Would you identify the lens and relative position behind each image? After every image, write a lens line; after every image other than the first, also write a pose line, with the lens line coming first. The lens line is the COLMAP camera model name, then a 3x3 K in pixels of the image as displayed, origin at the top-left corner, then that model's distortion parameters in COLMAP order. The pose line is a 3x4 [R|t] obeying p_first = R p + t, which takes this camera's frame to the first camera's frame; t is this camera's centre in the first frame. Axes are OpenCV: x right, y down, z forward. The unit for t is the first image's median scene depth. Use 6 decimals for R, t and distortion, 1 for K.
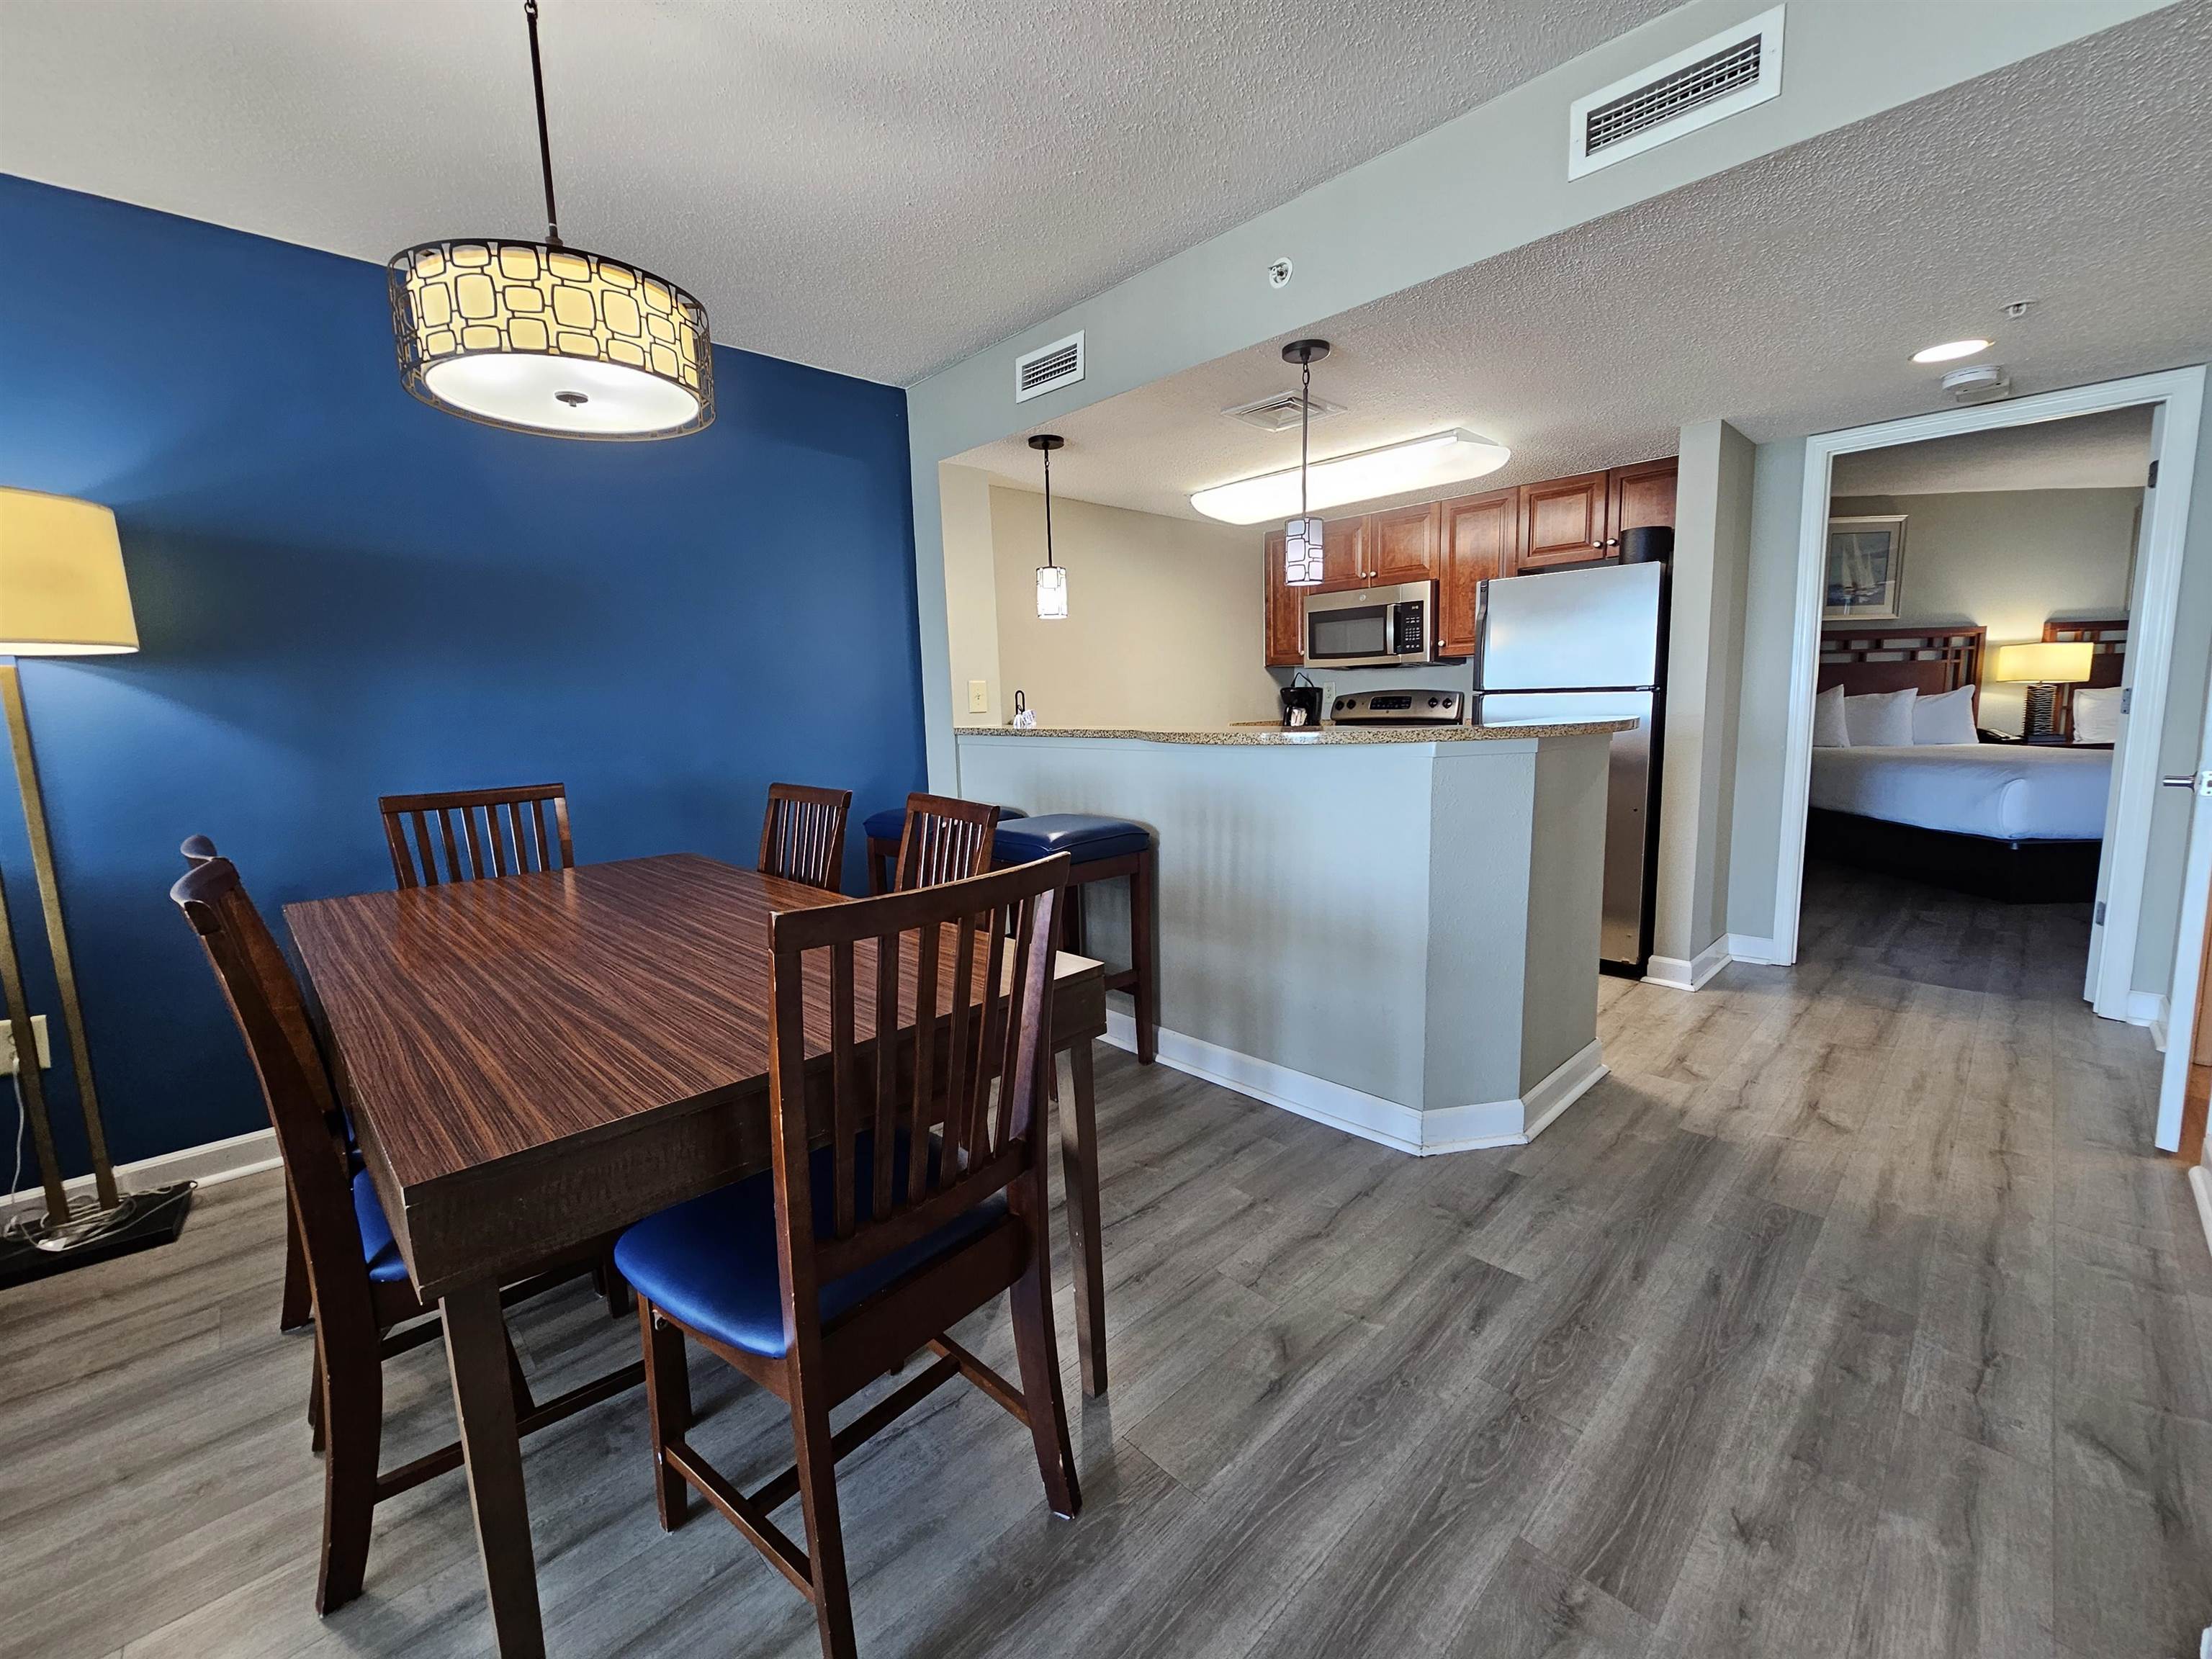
lens RADIAL K [[903.2, 0, 1120.1], [0, 903.2, 820.1], [0, 0, 1]] dist [0.001224, -0.000132]
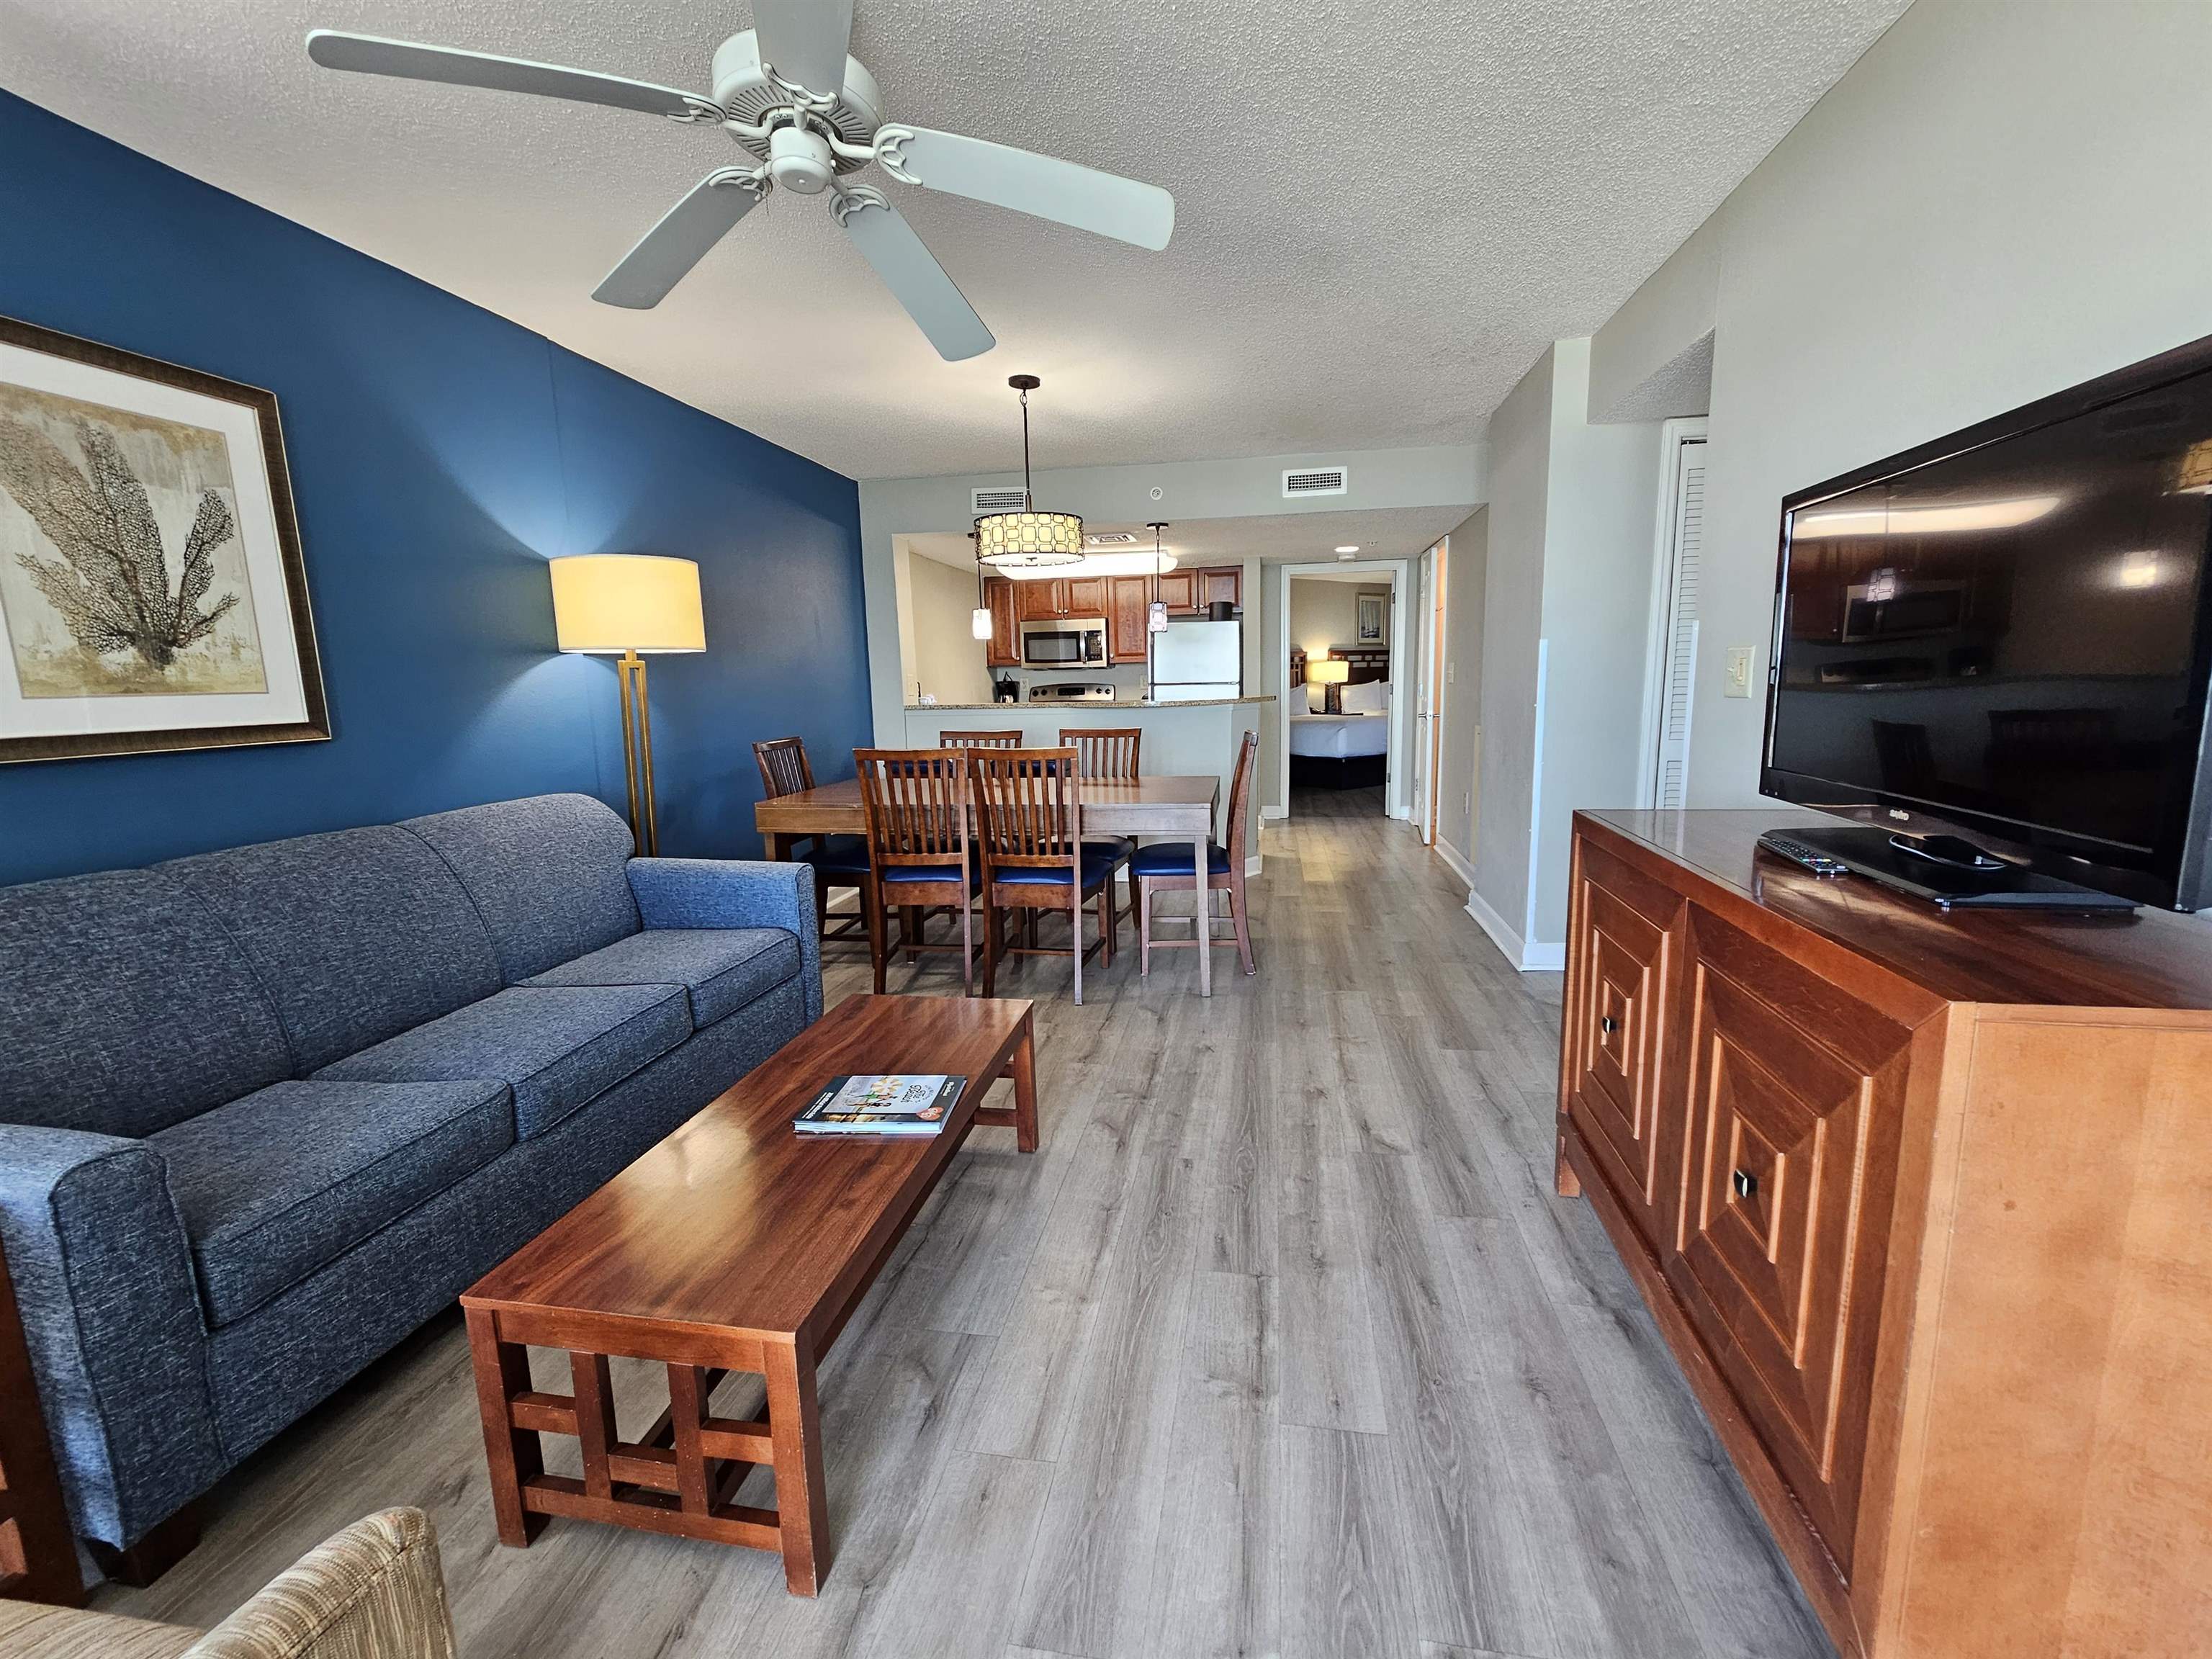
lens RADIAL K [[901.2, 0, 1114.5], [0, 901.2, 823.1], [0, 0, 1]] dist [0.000532, 0.000062]
pose [[0.809070, -0.084106, 0.581663, -1.844369], [0.079582, 0.996270, 0.033361, 0.175021], [-0.582300, 0.019298, 0.812745, -1.058947]]
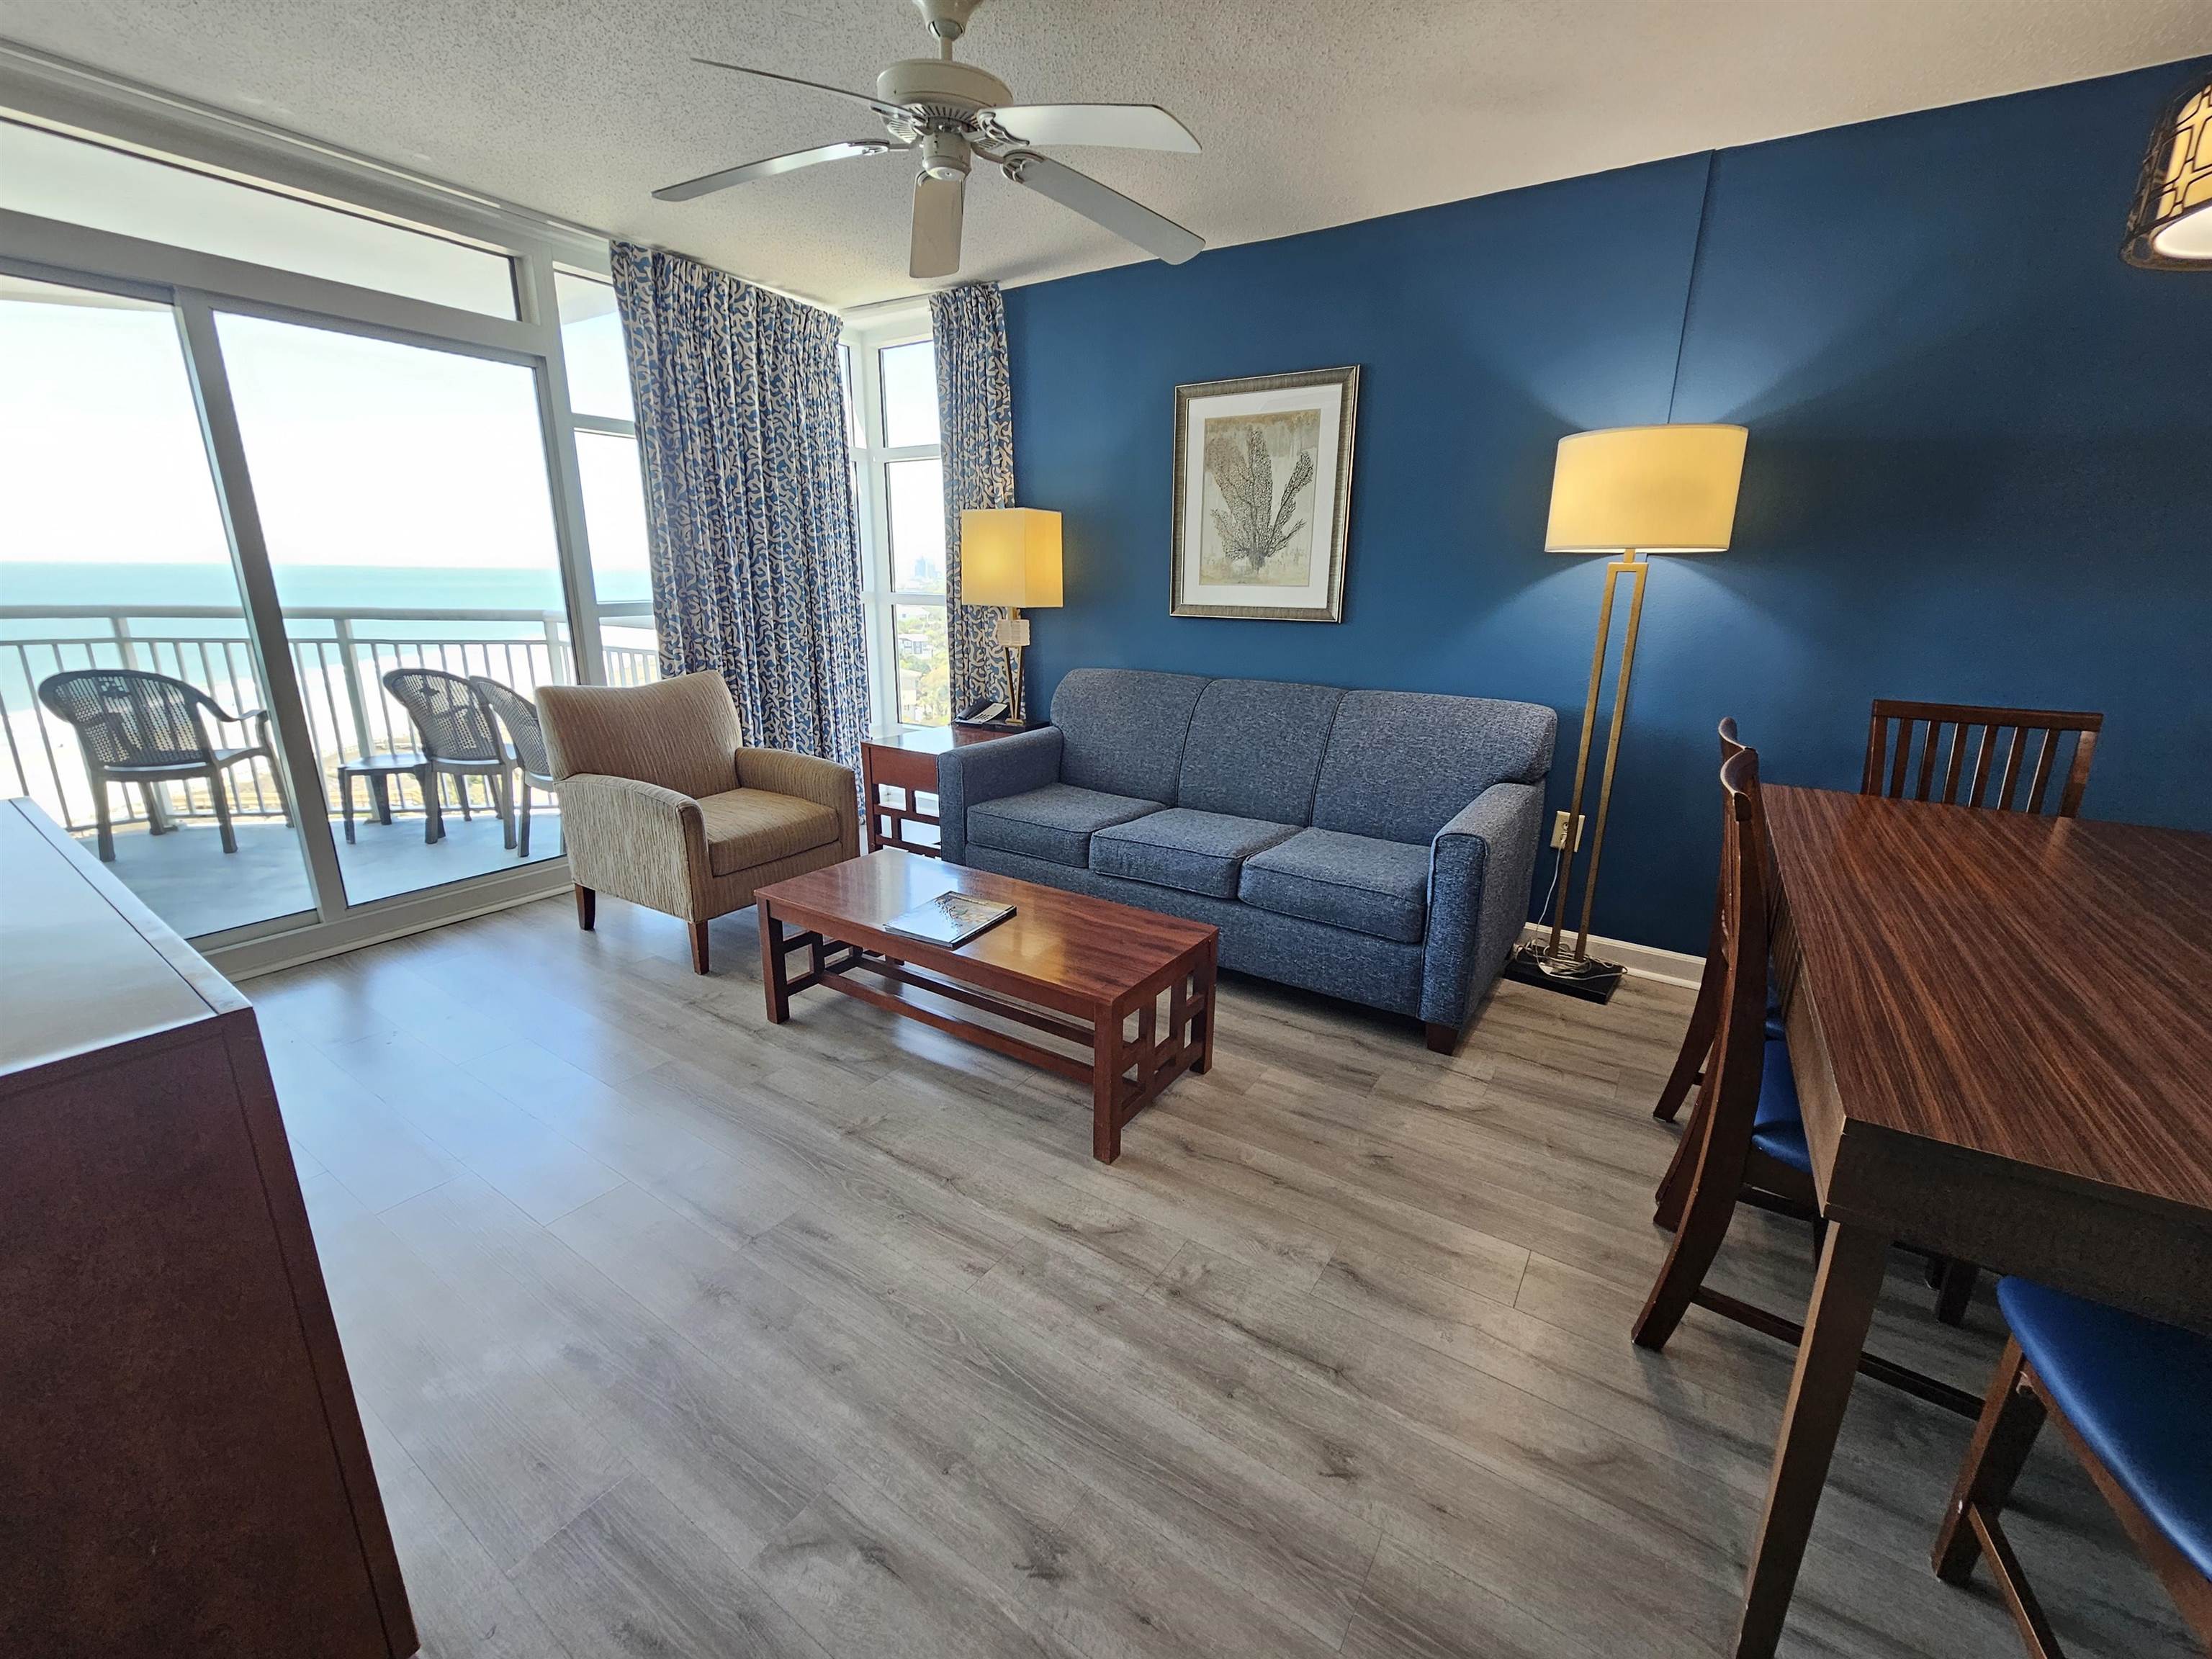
lens RADIAL K [[901.2, 0, 1114.5], [0, 901.2, 823.1], [0, 0, 1]] dist [0.000532, 0.000062]
pose [[0.215193, 0.290726, -0.932293, -0.038596], [-0.151025, 0.953082, 0.262349, -0.040884], [0.964823, 0.084344, 0.249003, -0.075229]]
